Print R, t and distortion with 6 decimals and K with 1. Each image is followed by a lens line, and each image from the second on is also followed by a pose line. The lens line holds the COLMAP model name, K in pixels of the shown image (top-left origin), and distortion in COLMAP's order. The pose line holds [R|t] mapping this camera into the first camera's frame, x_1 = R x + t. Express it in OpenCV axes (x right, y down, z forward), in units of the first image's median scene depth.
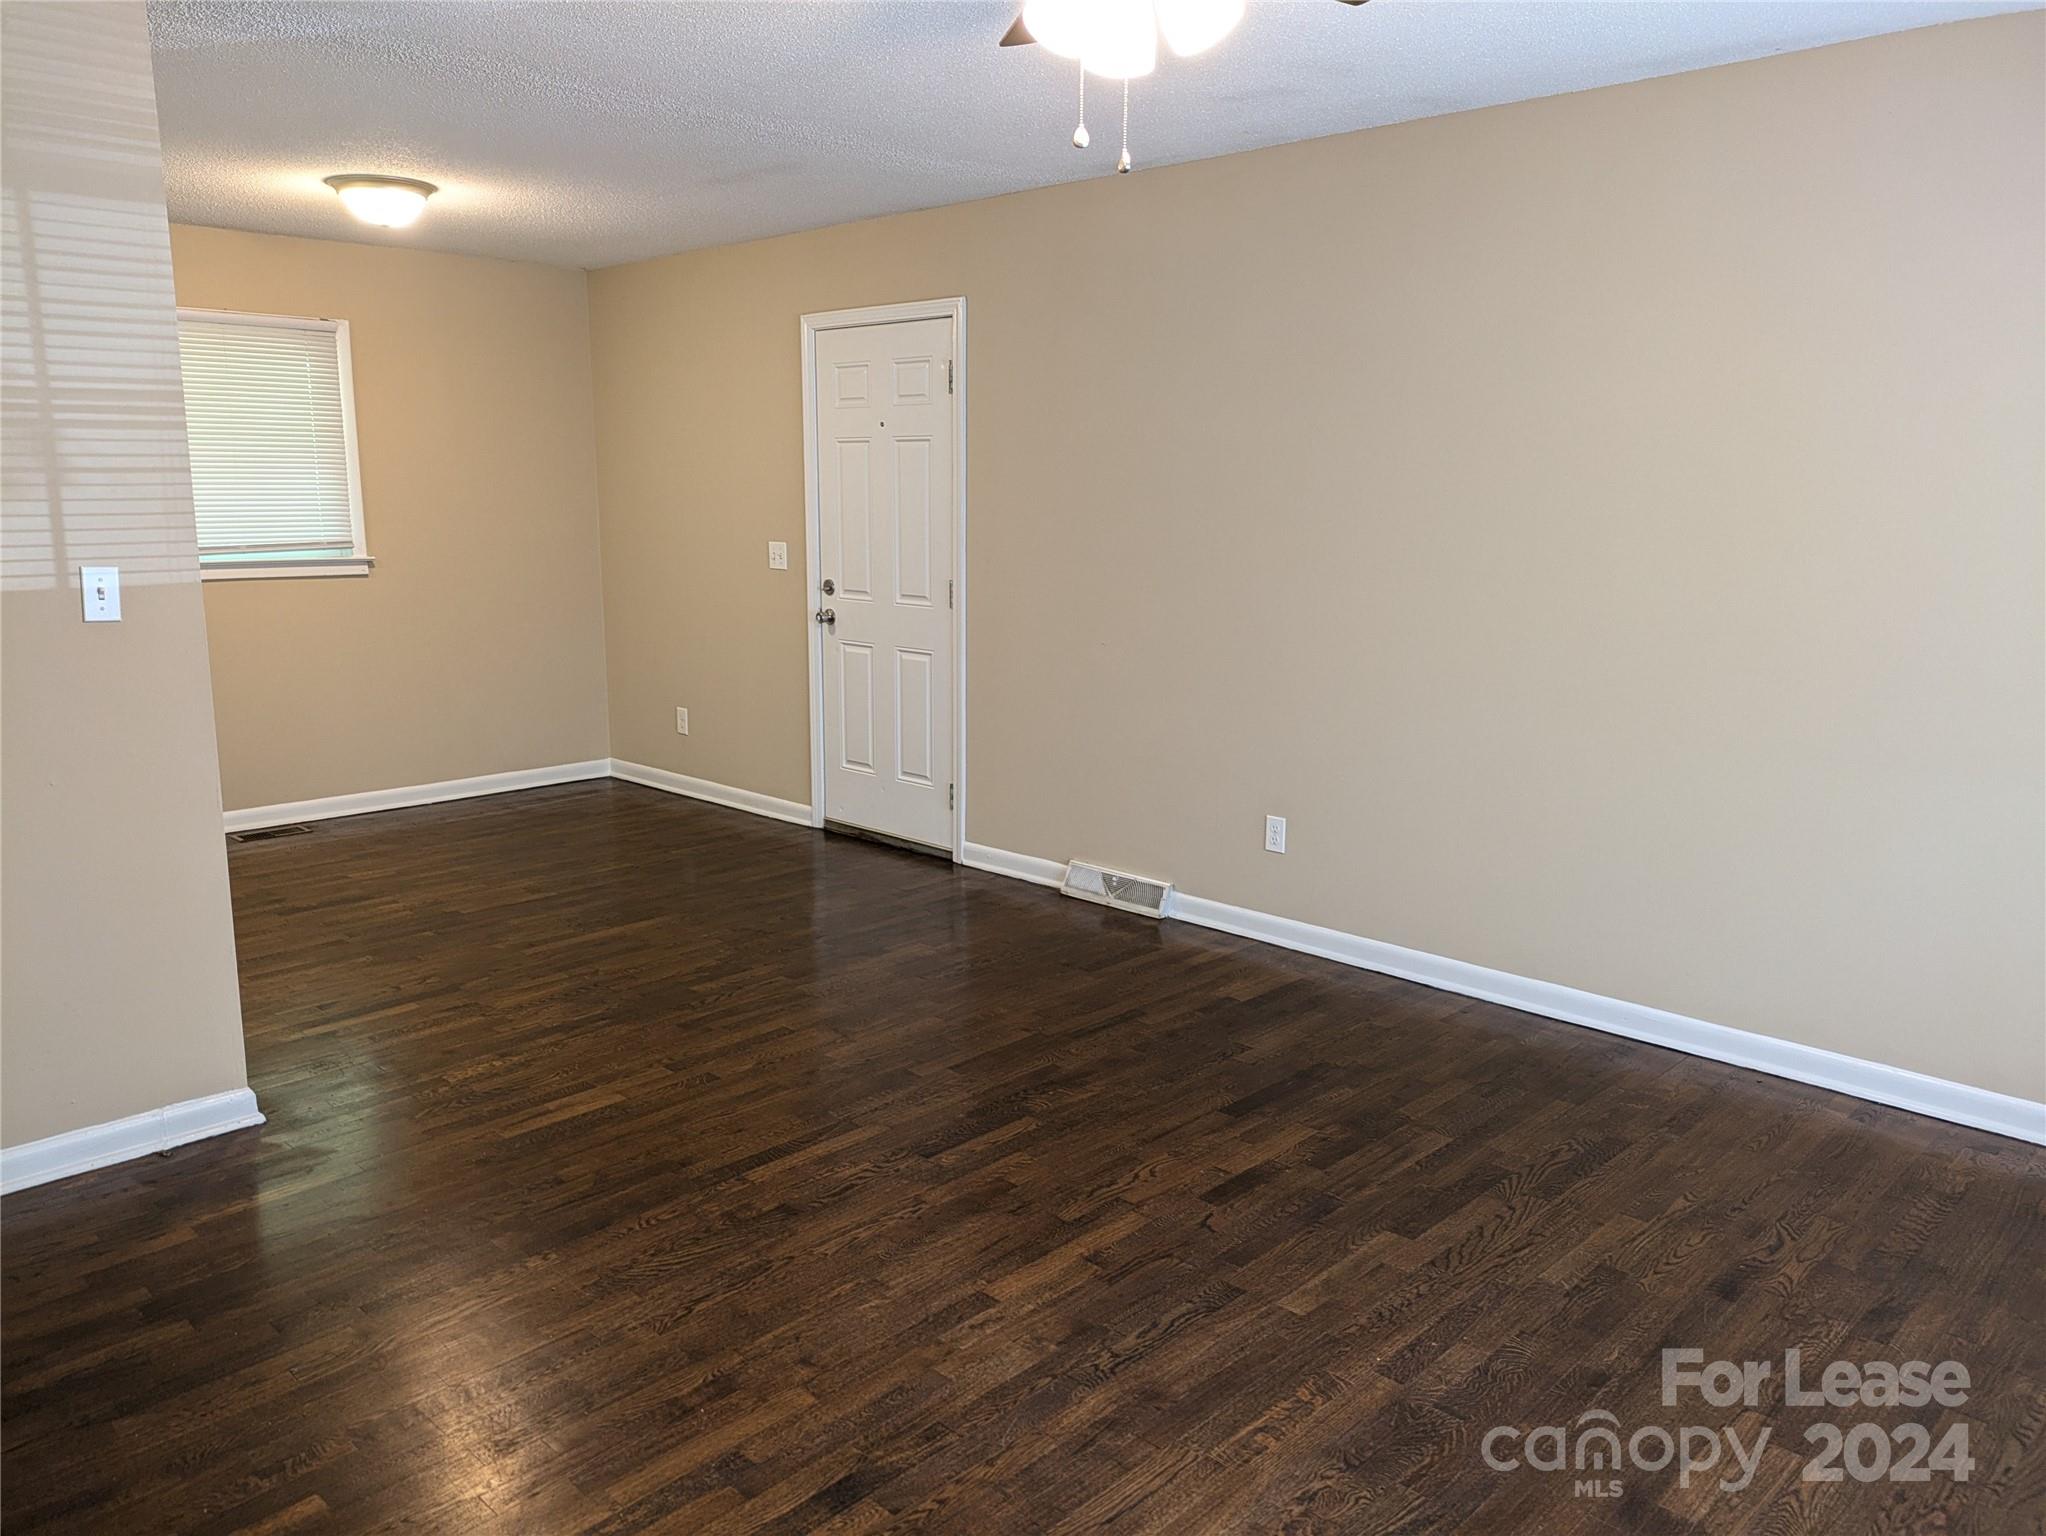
lens RADIAL K [[1491.9, 0, 1024.5], [0, 1491.9, 764.7], [0, 0, 1]] dist [0.030433, 0.002596]
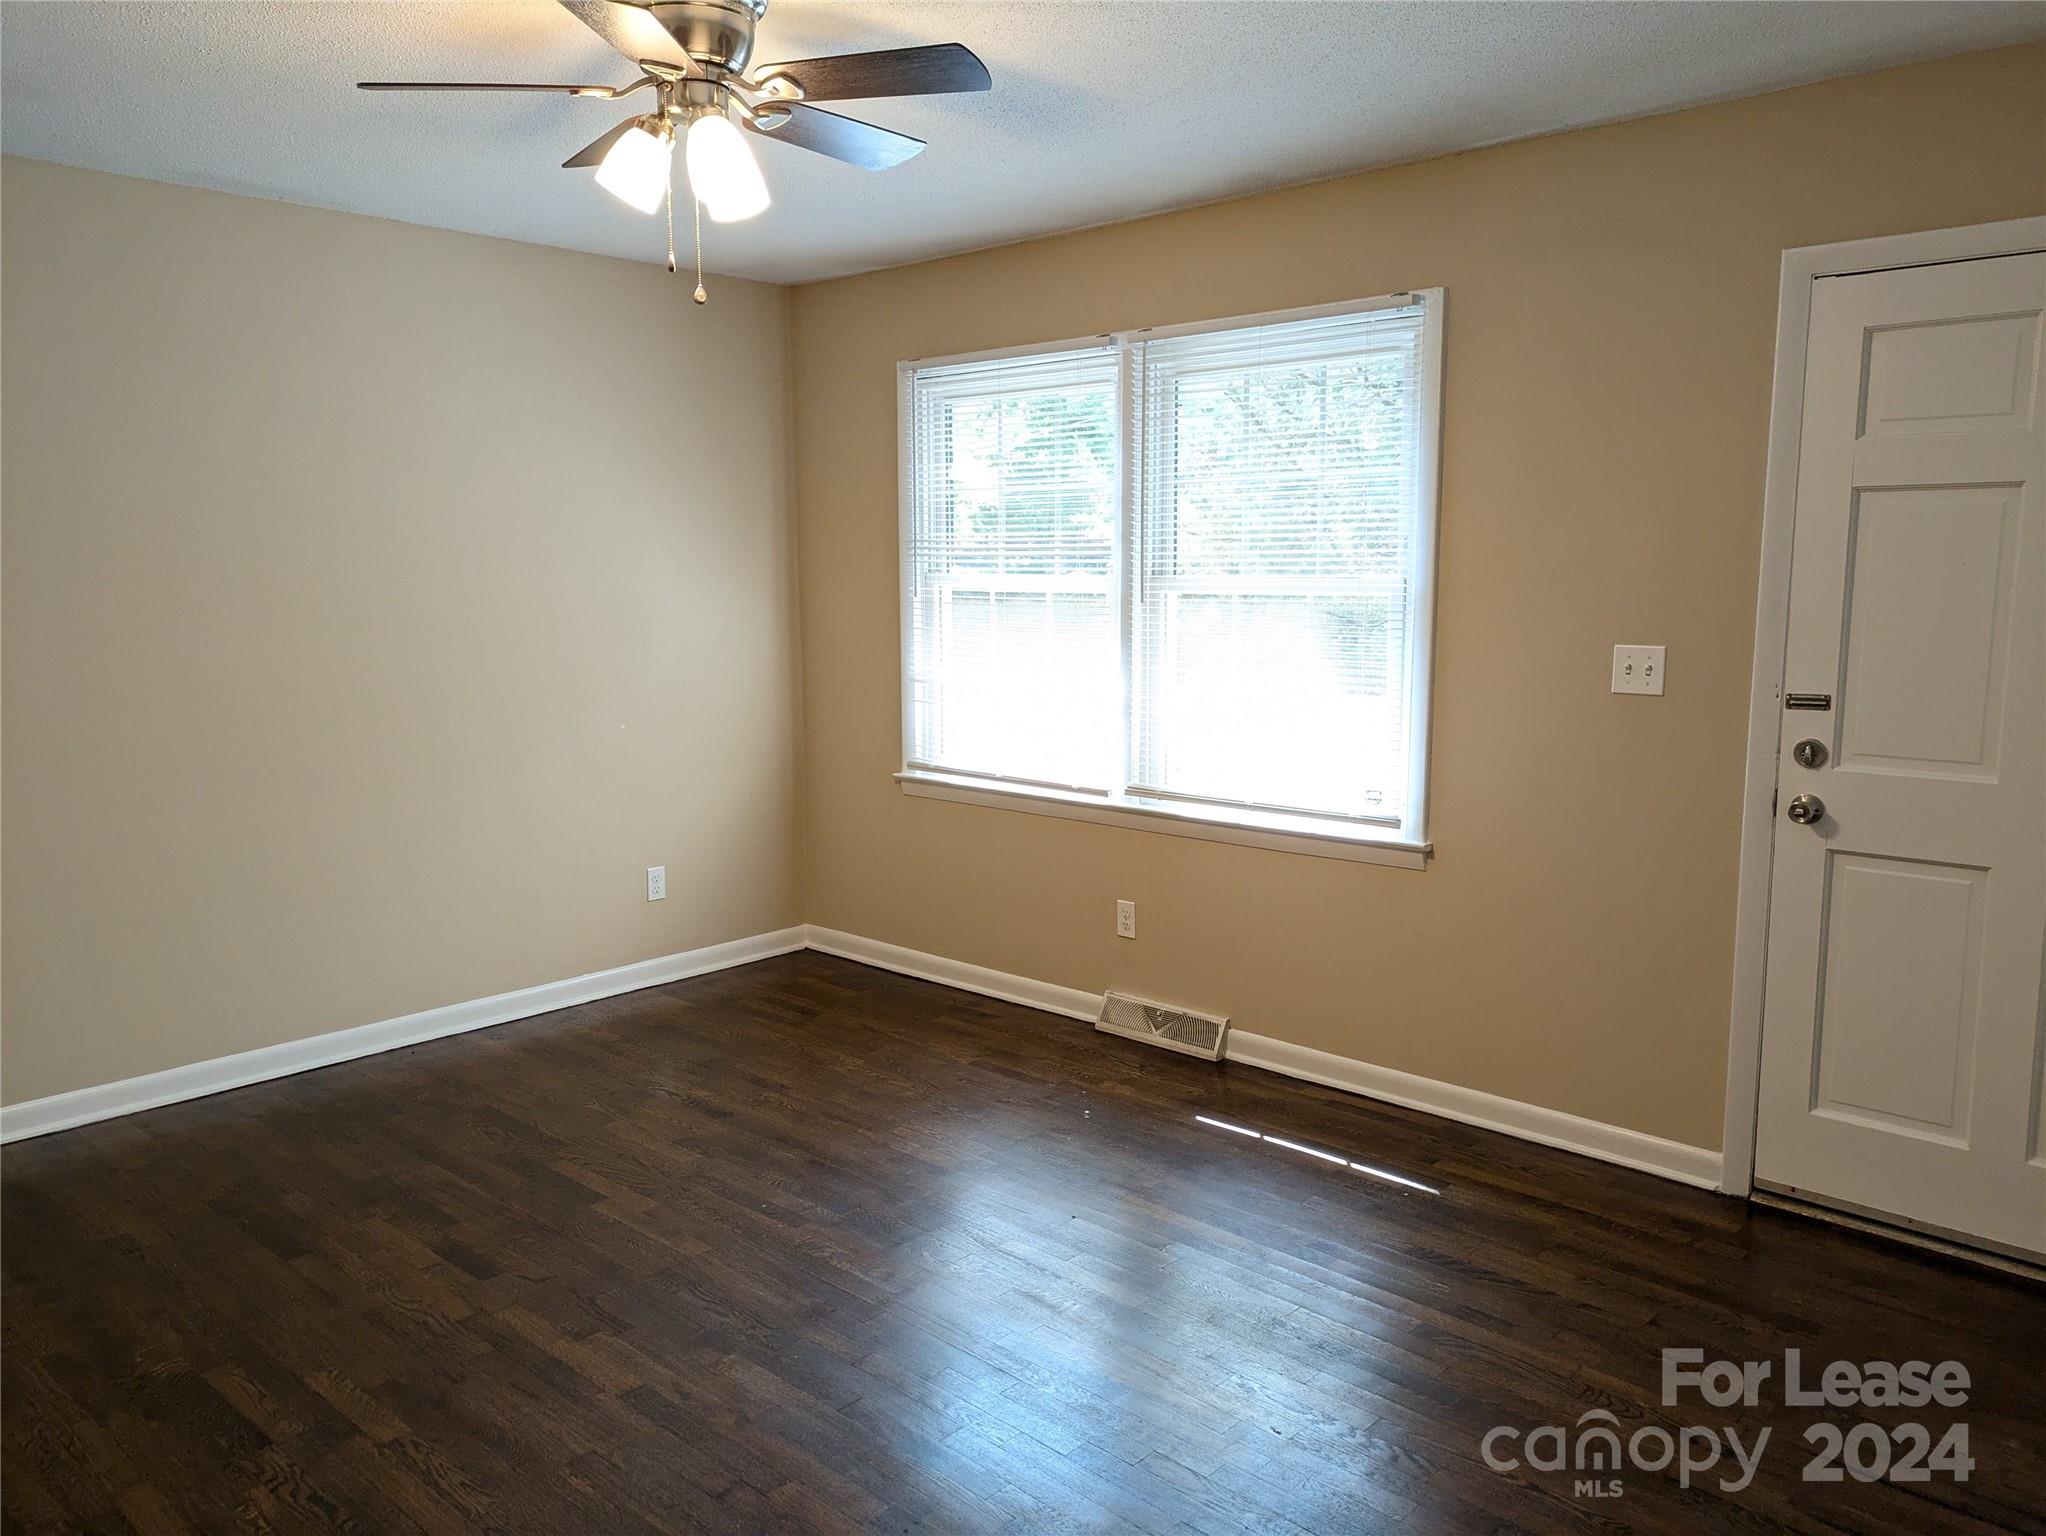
lens RADIAL K [[1491.9, 0, 1023.9], [0, 1491.9, 760.4], [0, 0, 1]] dist [0.030433, 0.002596]
pose [[-0.047799, -0.127482, 0.990688, -0.776145], [0.180896, 0.974317, 0.134103, -0.098232], [-0.982340, 0.185622, -0.023511, 0.588073]]
